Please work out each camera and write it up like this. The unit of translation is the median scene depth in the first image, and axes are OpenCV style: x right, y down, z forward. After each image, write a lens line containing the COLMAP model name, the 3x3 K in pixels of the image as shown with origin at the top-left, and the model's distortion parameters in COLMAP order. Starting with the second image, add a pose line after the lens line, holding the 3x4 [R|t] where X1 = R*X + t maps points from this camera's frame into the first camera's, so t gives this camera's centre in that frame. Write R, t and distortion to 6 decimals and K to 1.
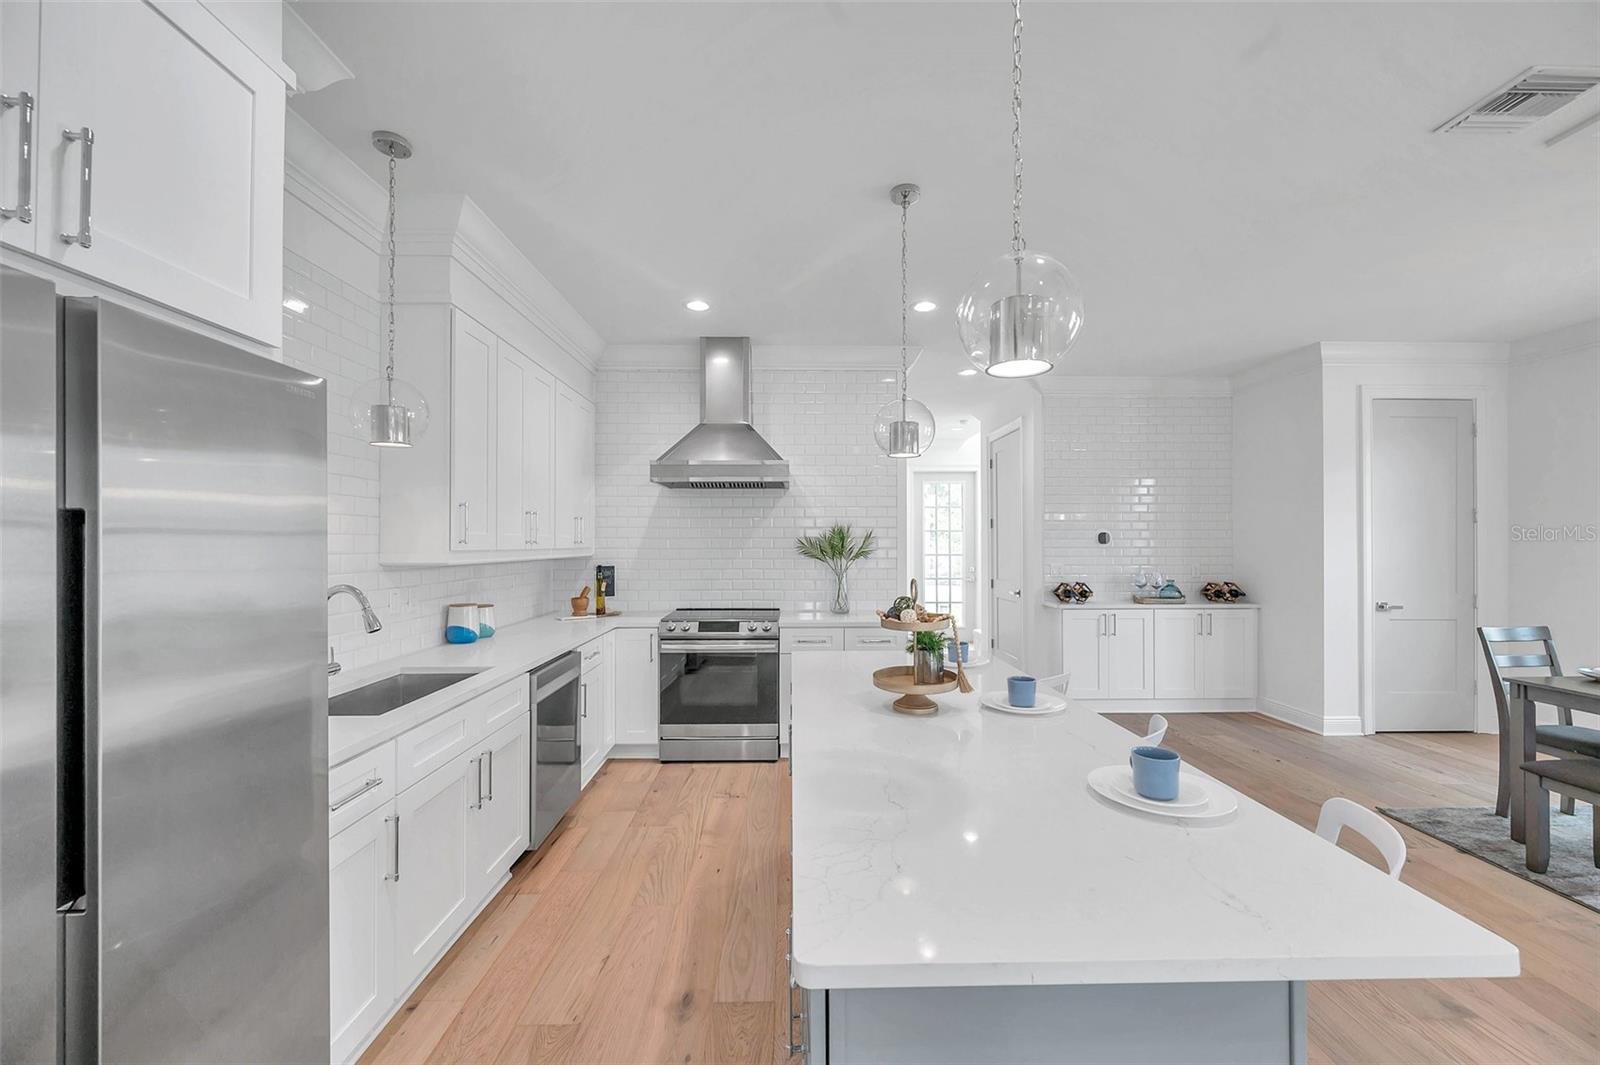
lens RADIAL K [[626.1, 0, 799.0], [0, 626.1, 537.7], [0, 0, 1]] dist [0.000745, 0.000113]
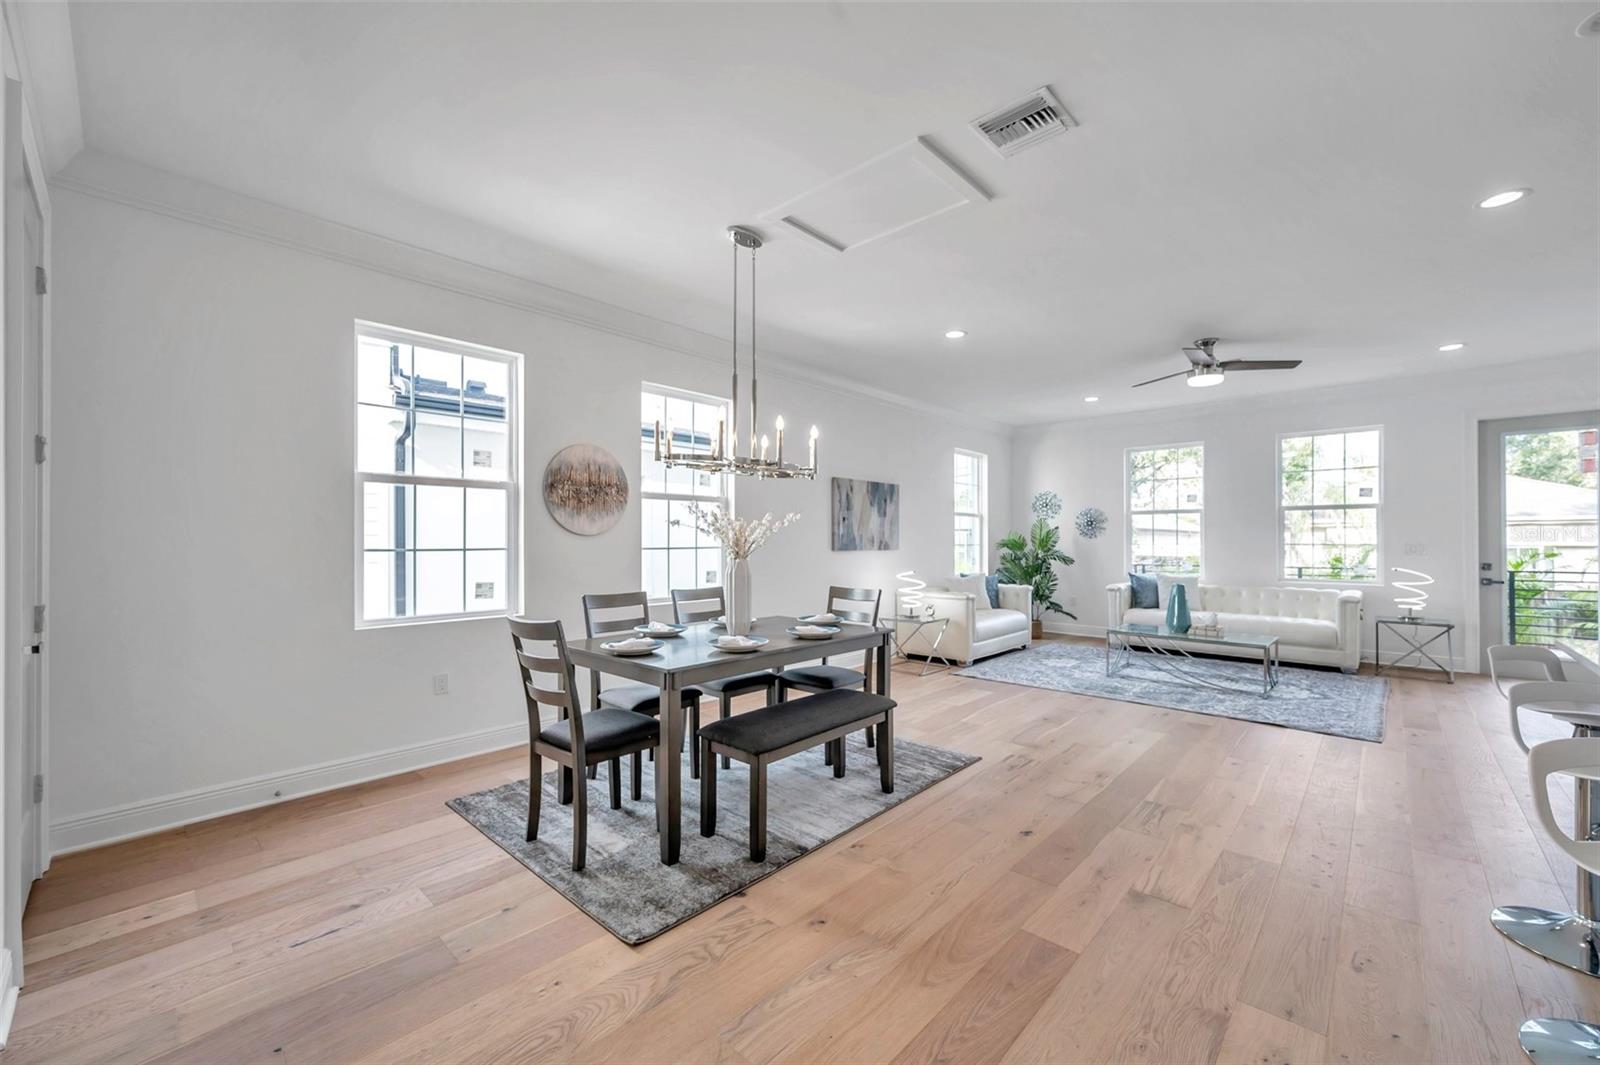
lens RADIAL K [[626.1, 0, 804.2], [0, 626.1, 535.0], [0, 0, 1]] dist [0.000745, 0.000113]
pose [[-0.722261, -0.000175, 0.691621, 0.428276], [-0.006164, 0.999962, -0.006184, 0.051926], [-0.691594, -0.008730, -0.722234, 1.419056]]
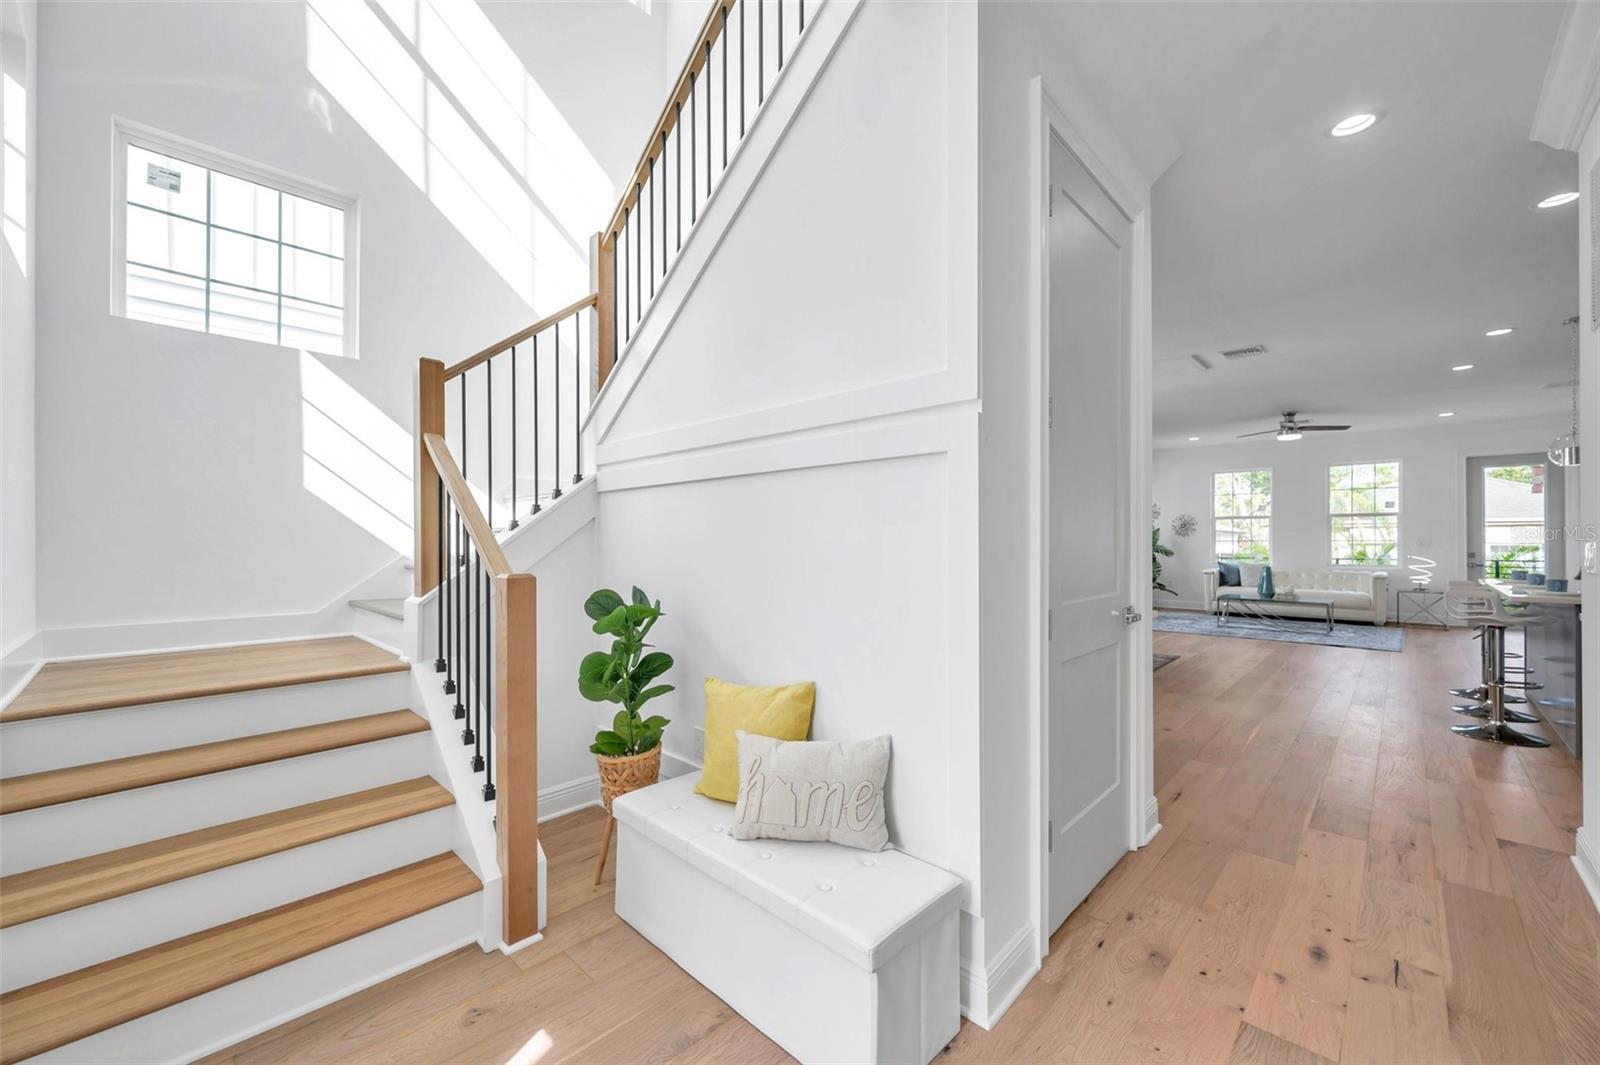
lens RADIAL K [[626.1, 0, 799.9], [0, 626.1, 537.6], [0, 0, 1]] dist [0.000745, 0.000113]
pose [[-0.711037, -0.000611, 0.703155, 0.417691], [-0.003397, 0.999991, -0.002566, 0.062841], [-0.703147, -0.004213, -0.711032, 2.795344]]
